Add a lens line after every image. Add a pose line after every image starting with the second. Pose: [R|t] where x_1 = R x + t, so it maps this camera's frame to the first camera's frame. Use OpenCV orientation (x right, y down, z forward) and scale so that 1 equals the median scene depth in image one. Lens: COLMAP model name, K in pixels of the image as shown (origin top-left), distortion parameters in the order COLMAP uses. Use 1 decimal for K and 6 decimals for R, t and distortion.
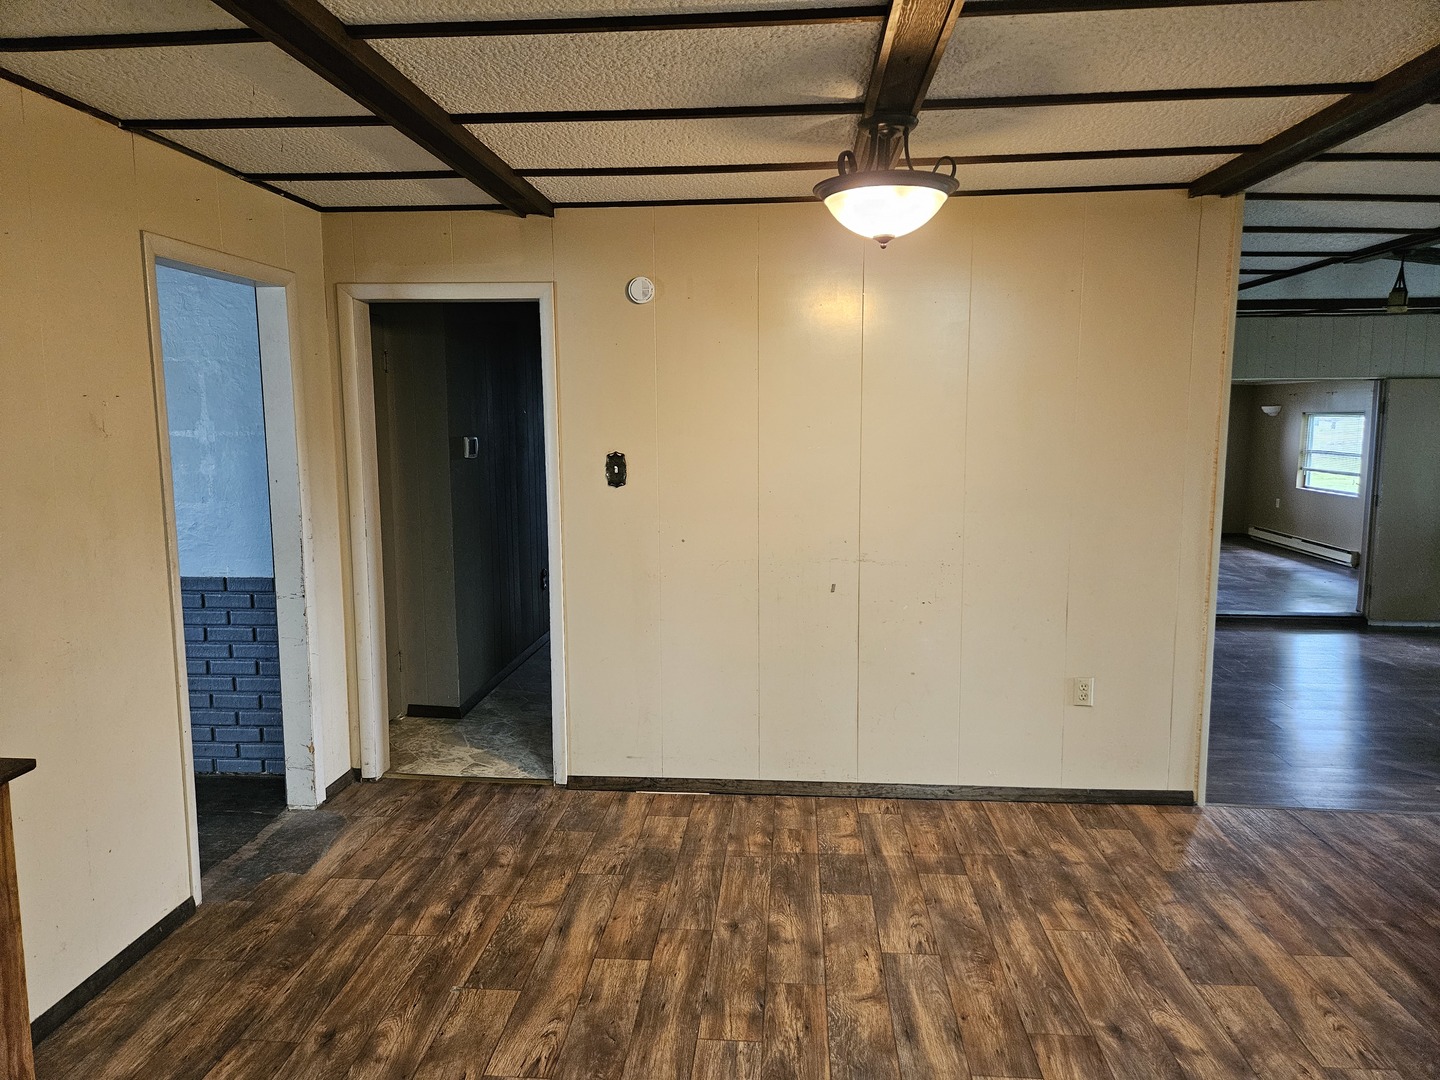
lens RADIAL K [[956.9, 0, 712.6], [0, 956.9, 544.4], [0, 0, 1]] dist [0.032684, -0.001459]
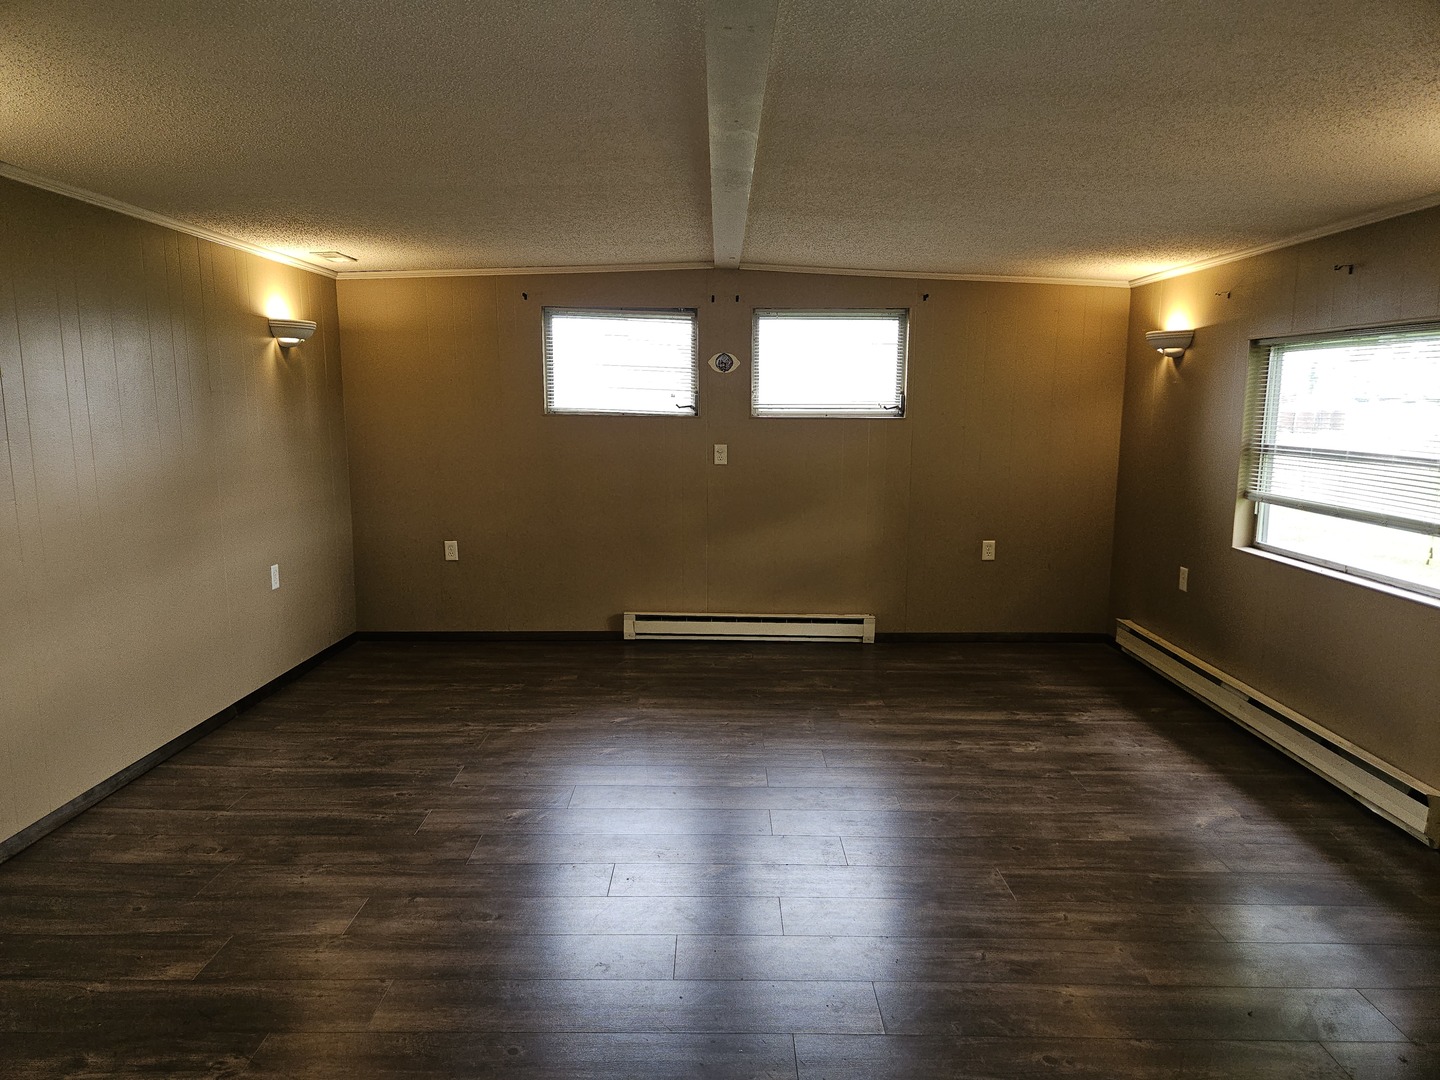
lens RADIAL K [[956.9, 0, 712.6], [0, 956.9, 544.4], [0, 0, 1]] dist [0.032684, -0.001459]
pose [[0.996273, -0.016856, 0.084592, 0.381352], [0.014744, 0.999565, 0.025527, -0.073149], [-0.084985, -0.024184, 0.996089, 0.662042]]
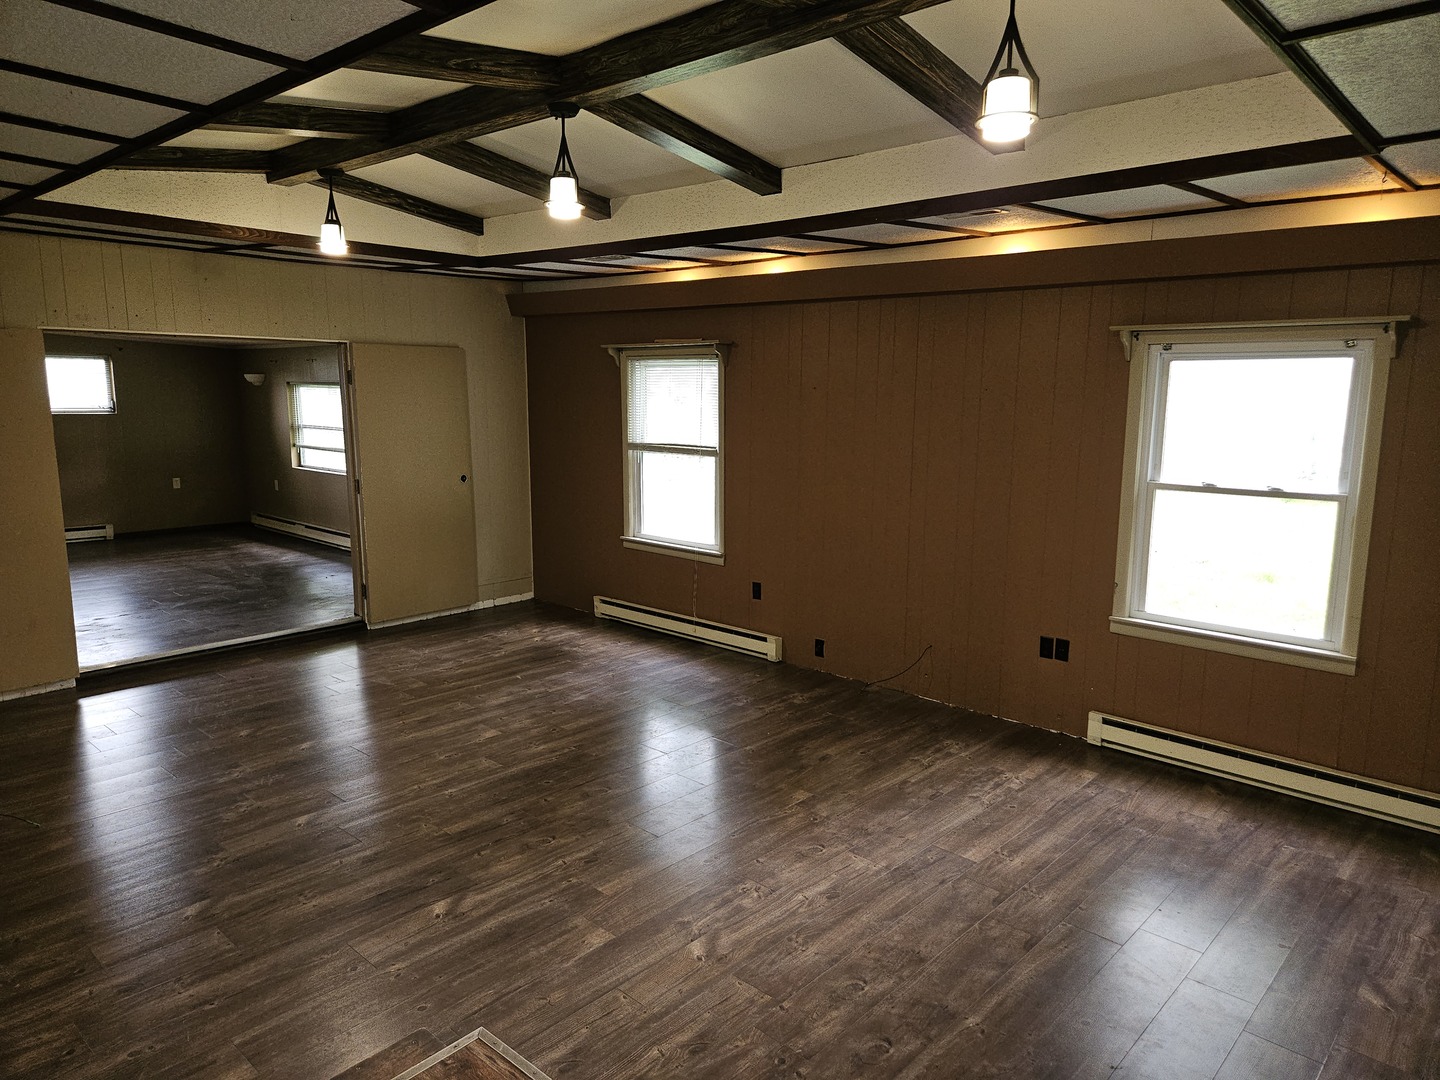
lens RADIAL K [[956.9, 0, 712.6], [0, 956.9, 544.4], [0, 0, 1]] dist [0.032684, -0.001459]
pose [[0.607930, -0.121956, 0.784568, 0.140333], [0.098529, 0.992083, 0.077867, -0.019714], [-0.787853, 0.029965, 0.615133, 0.161447]]
